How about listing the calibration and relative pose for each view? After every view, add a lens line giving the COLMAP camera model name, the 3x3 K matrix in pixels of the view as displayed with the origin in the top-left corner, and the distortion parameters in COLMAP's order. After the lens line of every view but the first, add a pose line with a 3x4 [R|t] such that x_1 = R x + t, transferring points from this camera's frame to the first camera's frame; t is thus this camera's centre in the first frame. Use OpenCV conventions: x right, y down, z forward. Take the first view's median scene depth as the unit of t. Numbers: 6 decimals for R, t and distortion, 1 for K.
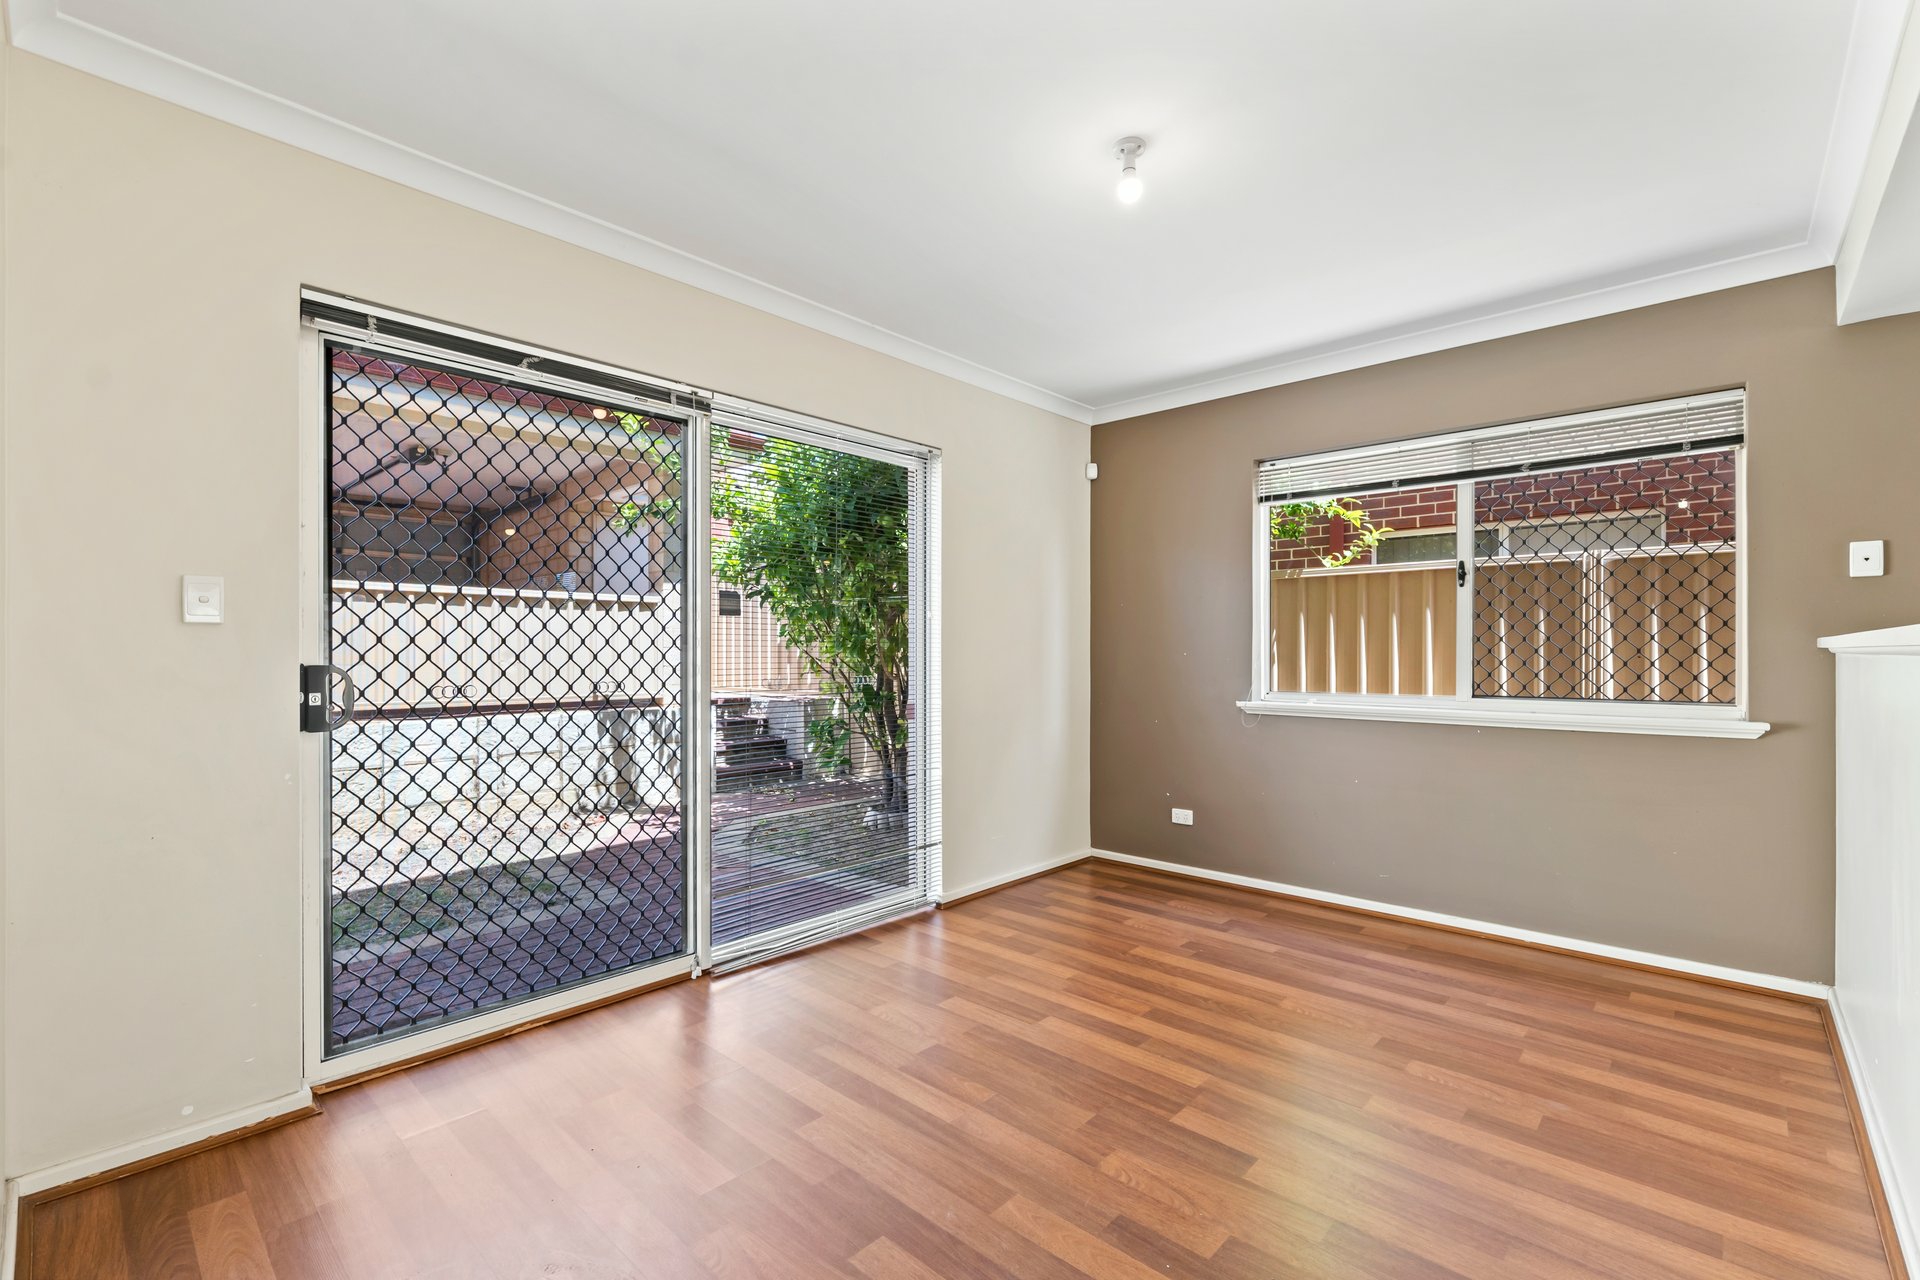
lens RADIAL K [[840.5, 0, 977.4], [0, 840.5, 657.2], [0, 0, 1]] dist [-0.000430, -0.001134]
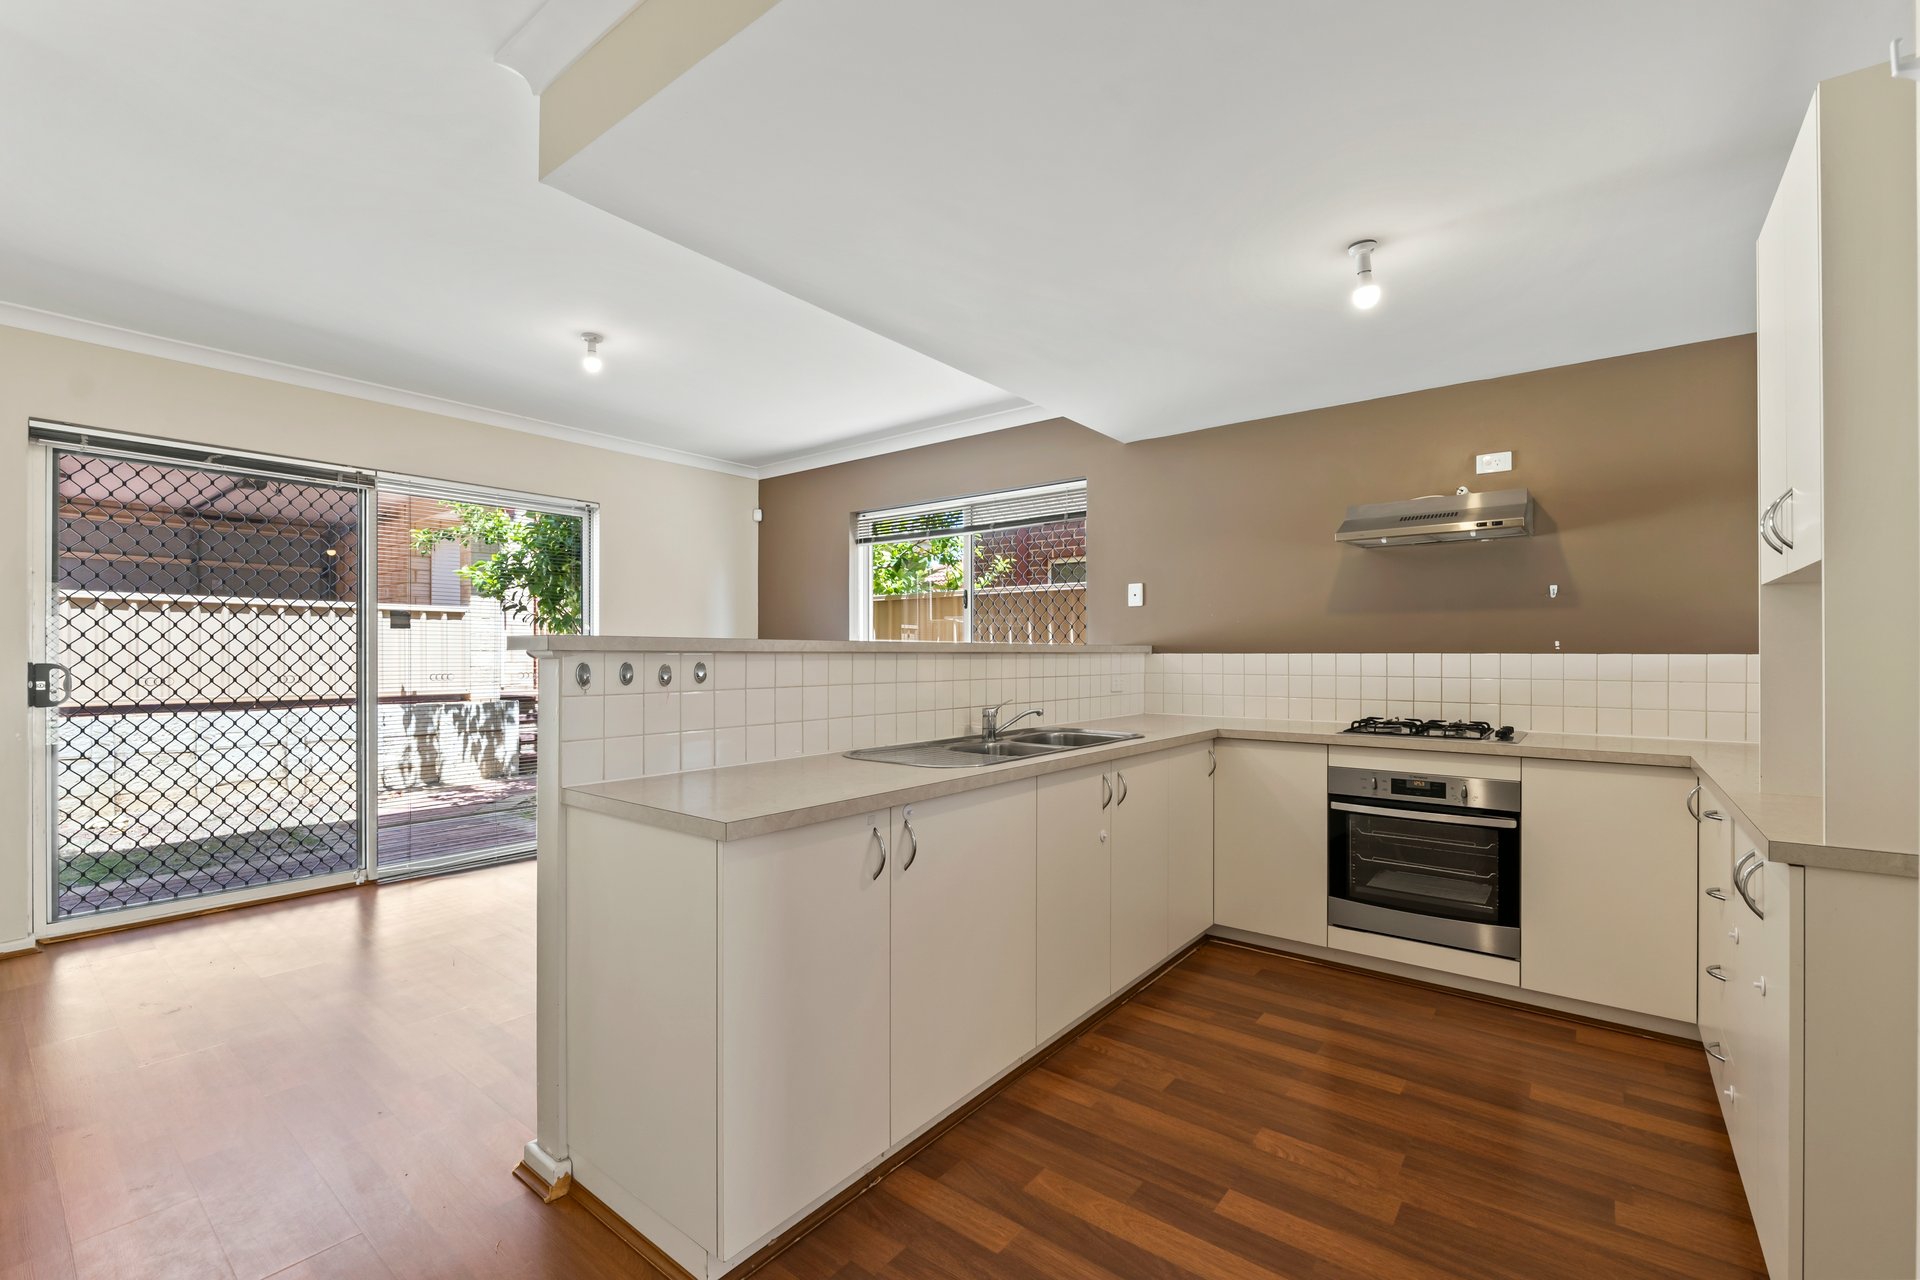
lens RADIAL K [[808.3, 0, 957.8], [0, 808.3, 655.1], [0, 0, 1]] dist [-0.001708, -0.000382]
pose [[0.997821, 0.000209, 0.065985, 0.616380], [0.000059, 0.999992, -0.004068, 0.000071], [-0.065985, 0.004063, 0.997812, -0.454344]]
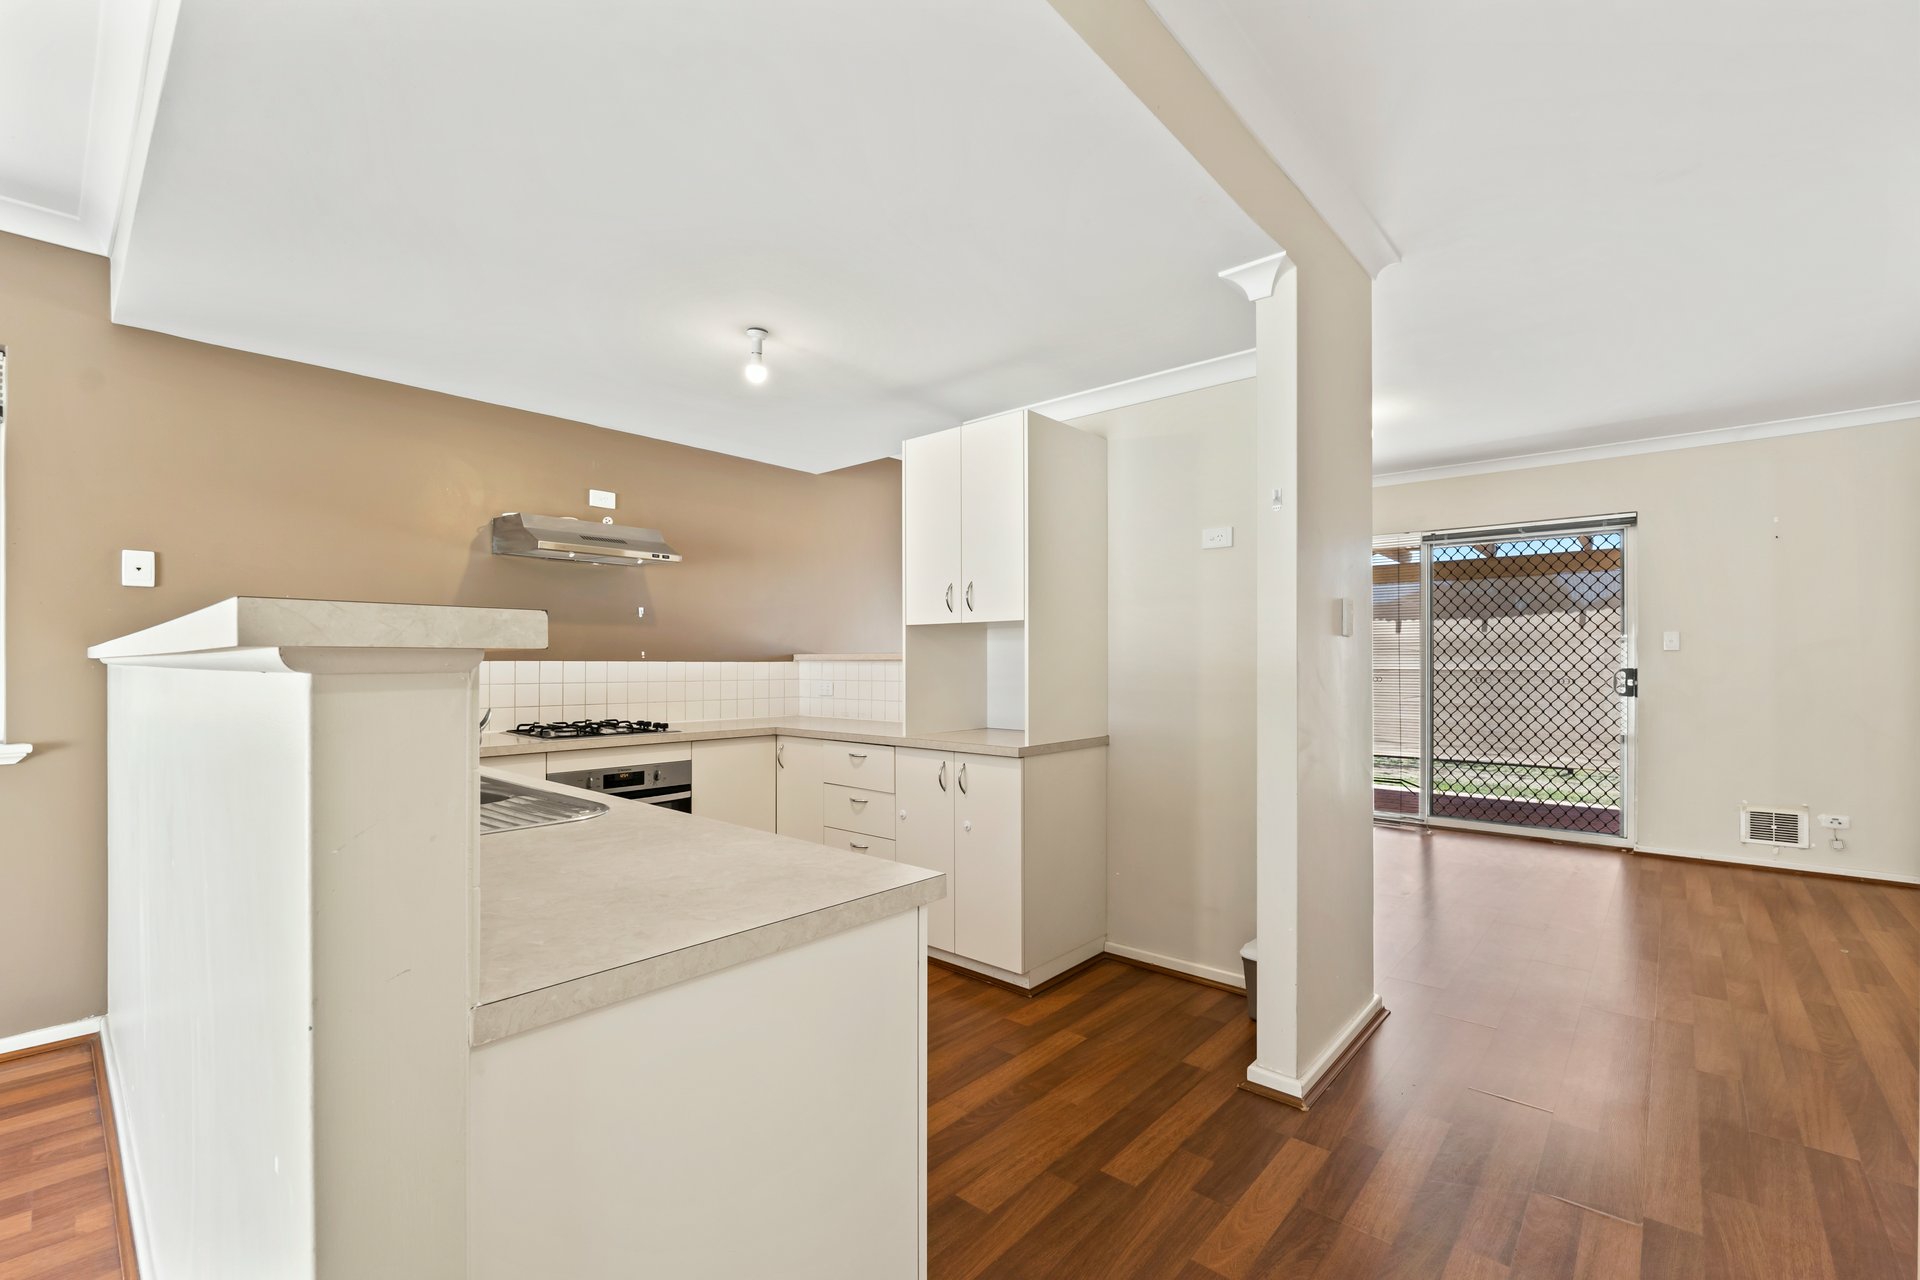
lens RADIAL K [[808.3, 0, 957.8], [0, 808.3, 655.1], [0, 0, 1]] dist [-0.001708, -0.000382]
pose [[-0.002556, 0.007398, 0.999969, 0.108853], [0.003067, 0.999968, -0.007390, -0.005113], [-0.999992, 0.003048, -0.002579, 0.039719]]
